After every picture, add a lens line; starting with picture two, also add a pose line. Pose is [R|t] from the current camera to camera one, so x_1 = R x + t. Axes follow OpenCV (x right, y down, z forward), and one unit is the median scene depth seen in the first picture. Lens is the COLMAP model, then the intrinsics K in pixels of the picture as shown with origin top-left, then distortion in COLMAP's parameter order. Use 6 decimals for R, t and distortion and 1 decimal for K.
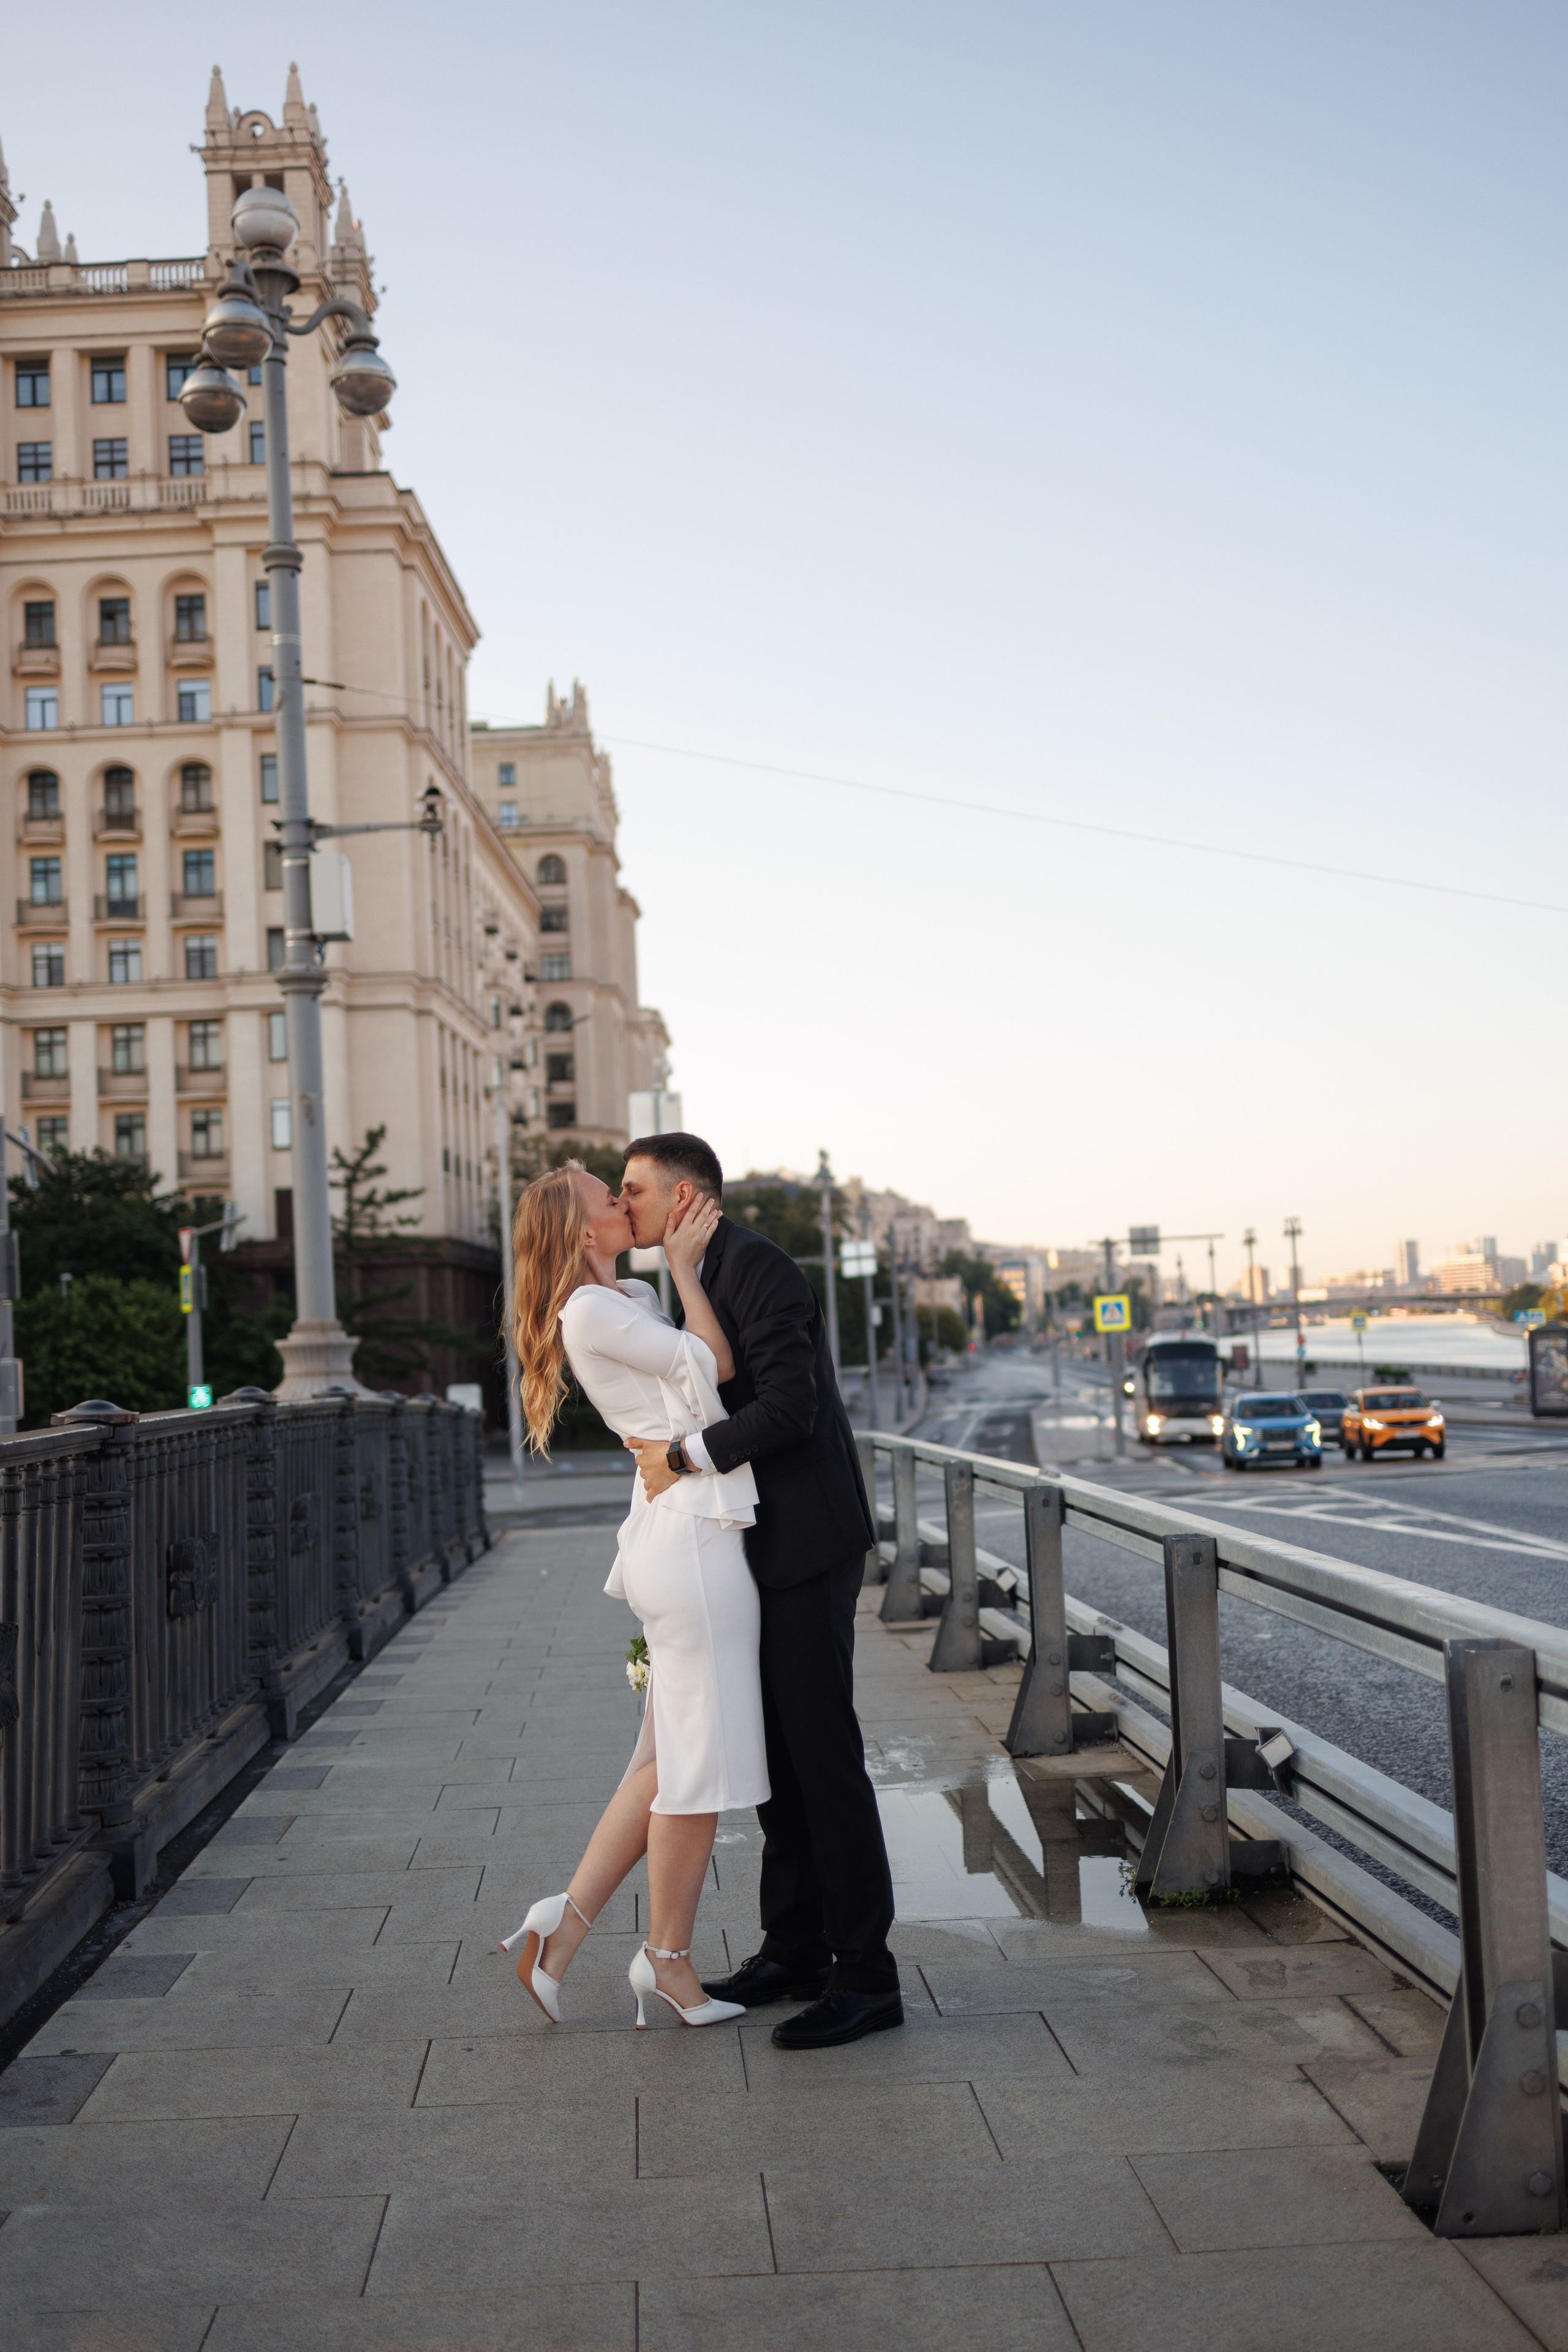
lens RADIAL K [[2301.8, 0, 781.1], [0, 2301.8, 1174.1], [0, 0, 1]] dist [-0.000528, 0.017039]
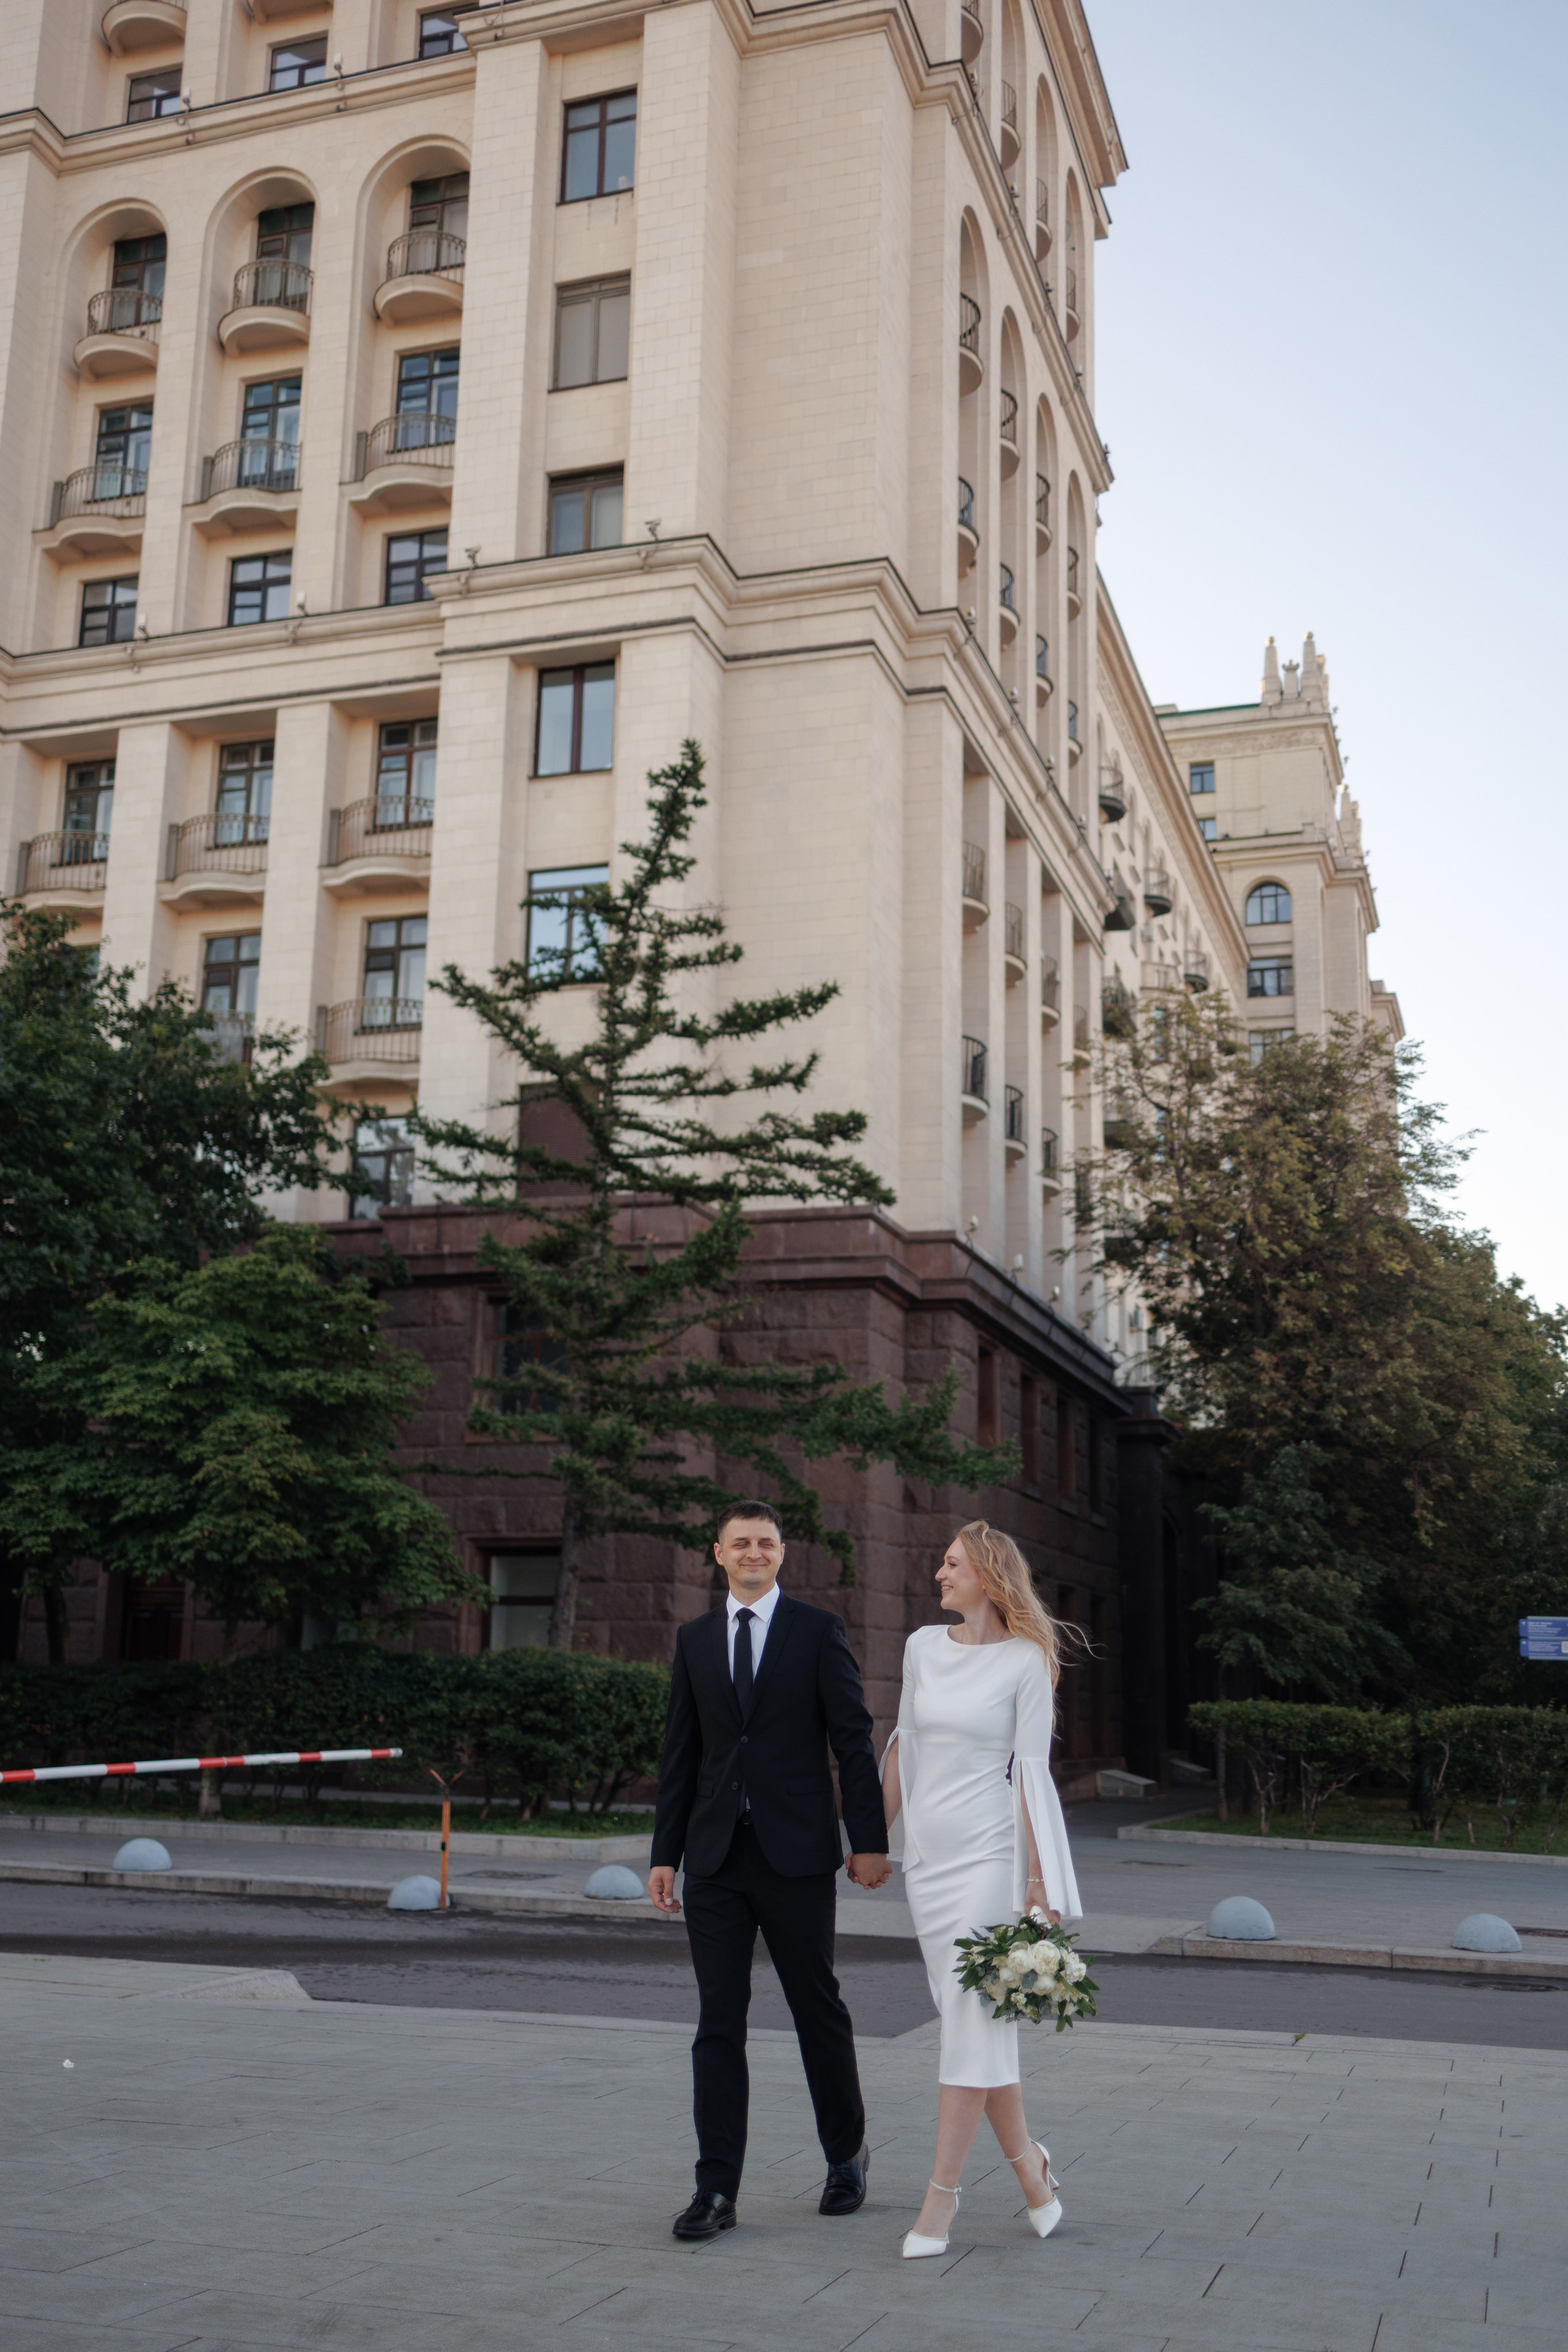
lens RADIAL K [[2301.8, 0, 781.1], [0, 2301.8, 1174.1], [0, 0, 1]] dist [-0.000528, 0.017039]
pose [[0.951790, -0.002447, -0.306742, -0.055440], [-0.043359, 0.988855, -0.142426, 0.073983], [0.303672, 0.148860, 0.941076, 0.631654]]
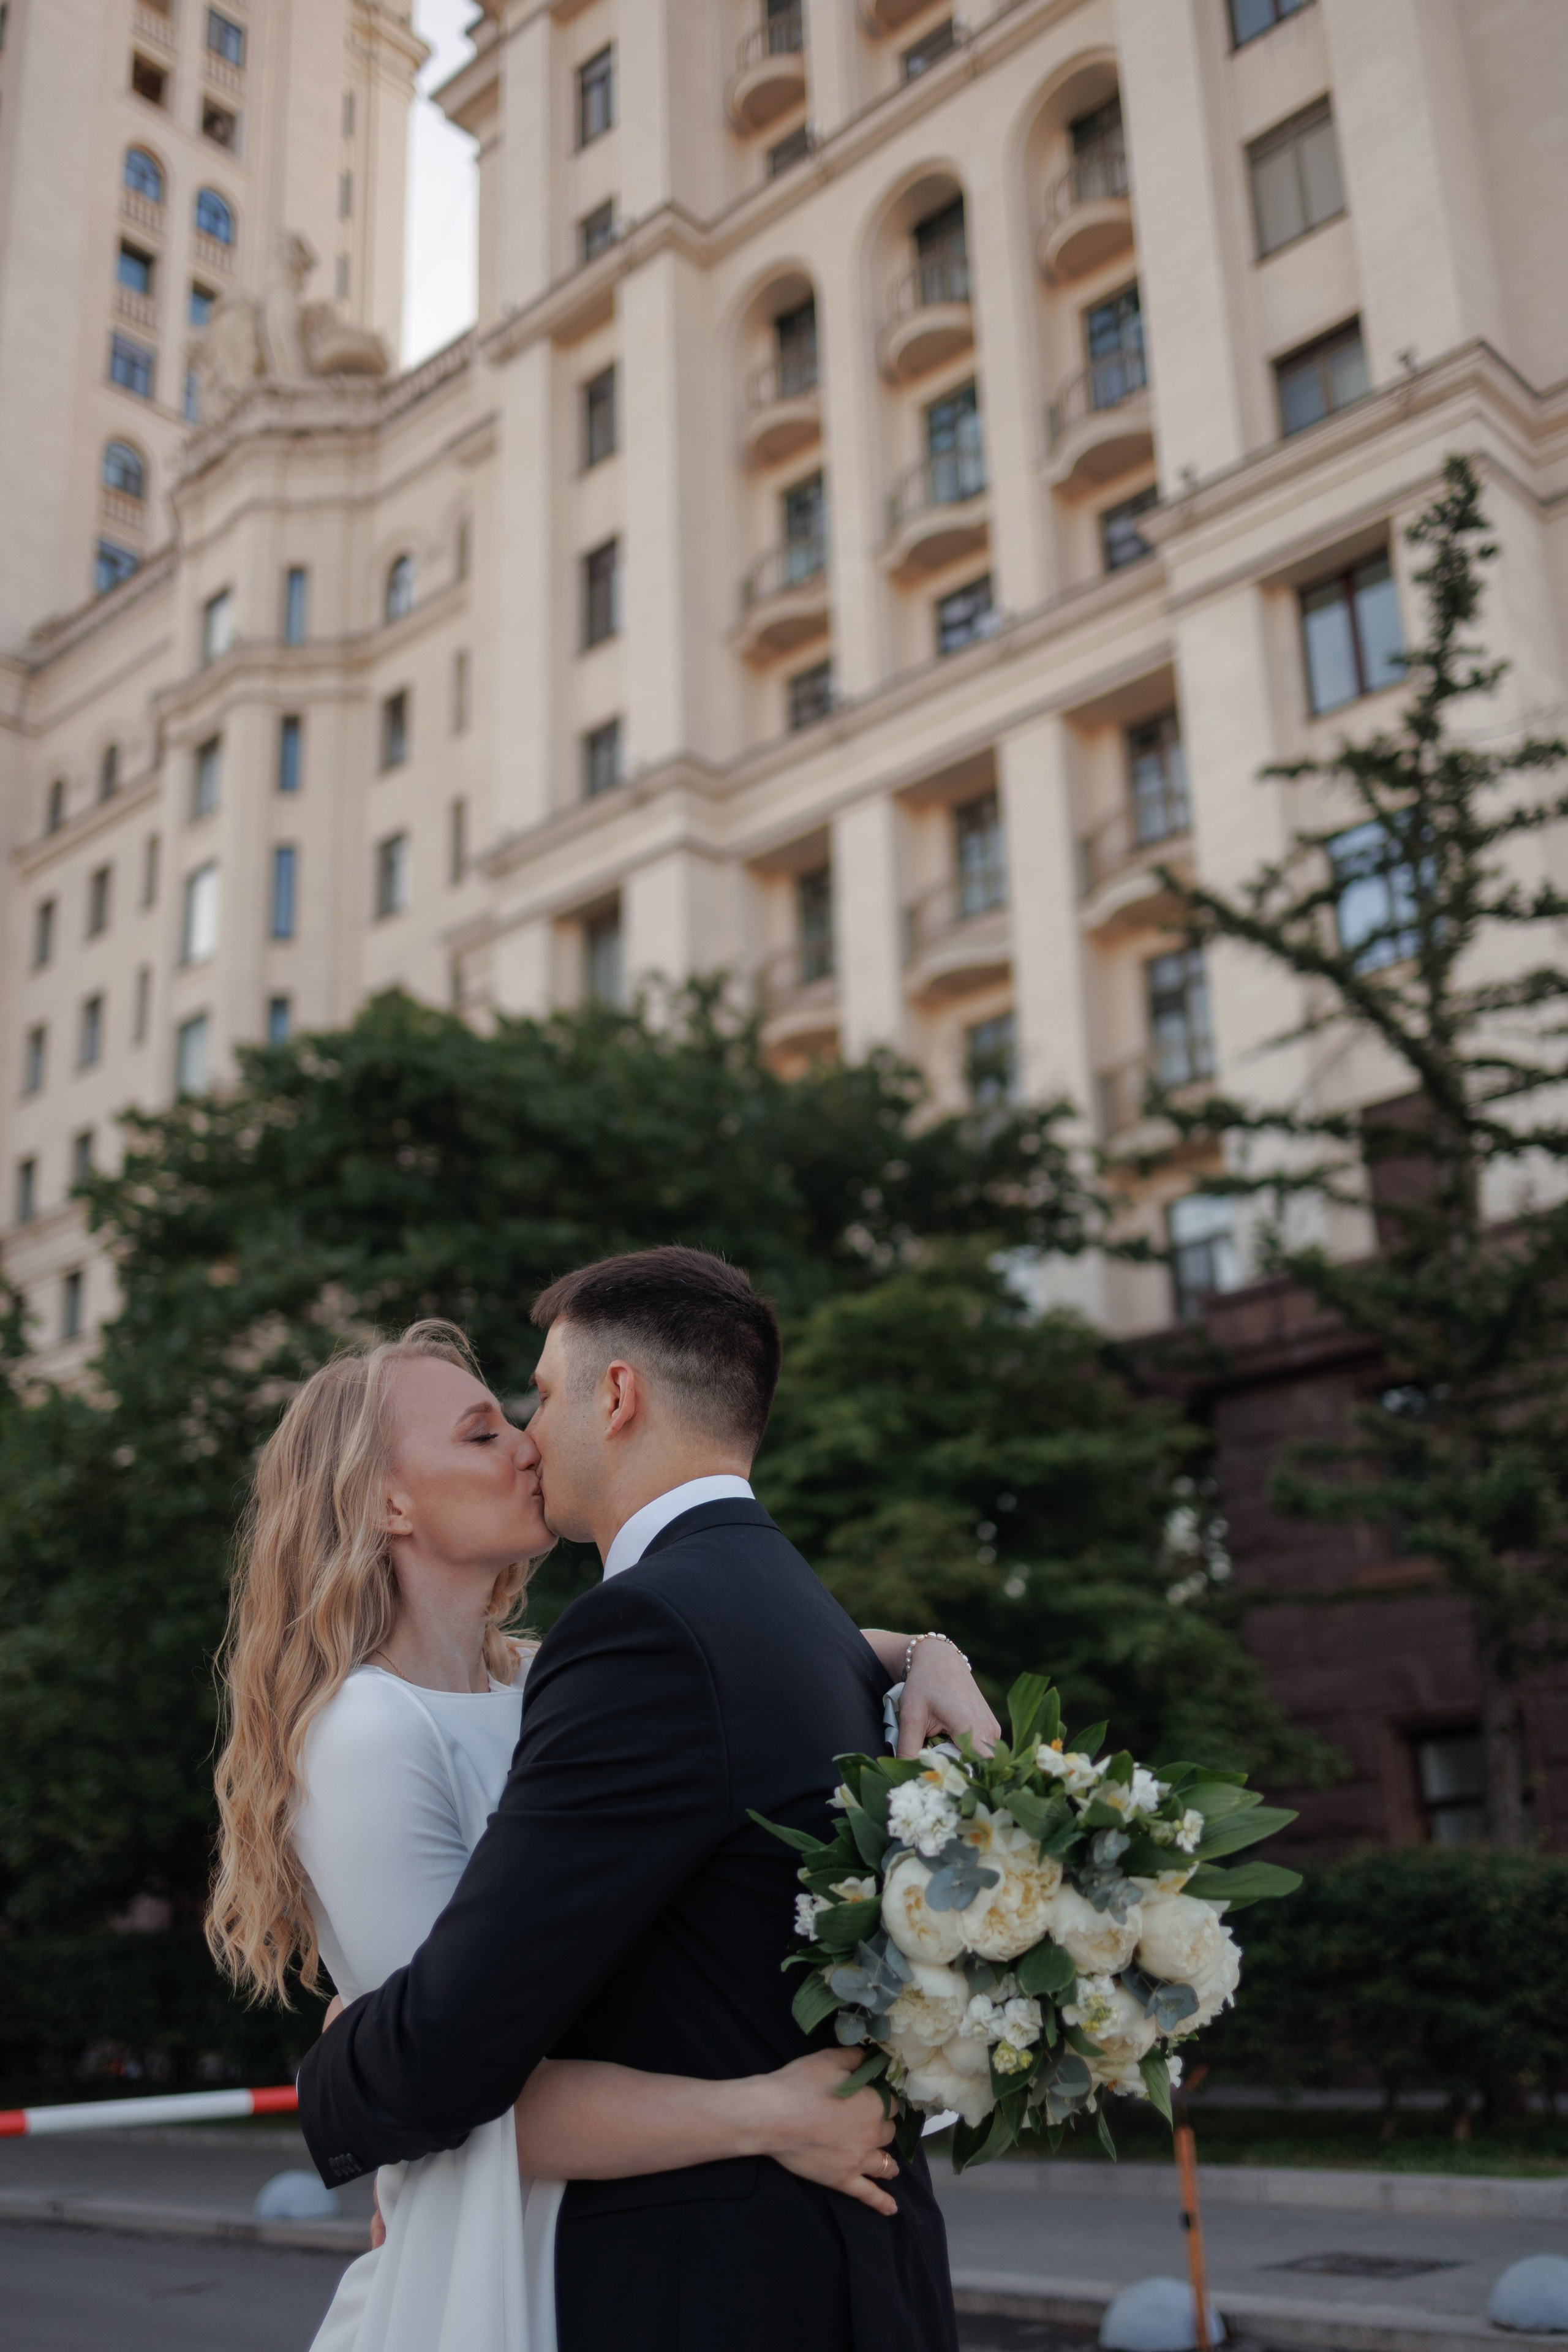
lens RADIAL K [[2324.2, 0, 814.5], [0, 2324.2, 1206.9], [0, 0, 1]] dist [-0.006160, -0.005030]
pose [[0.743735, -0.191633, -0.640417, -0.081940], [0.046493, 0.970538, -0.236422, 0.083880], [0.666855, 0.146060, 0.730733, 0.722703]]
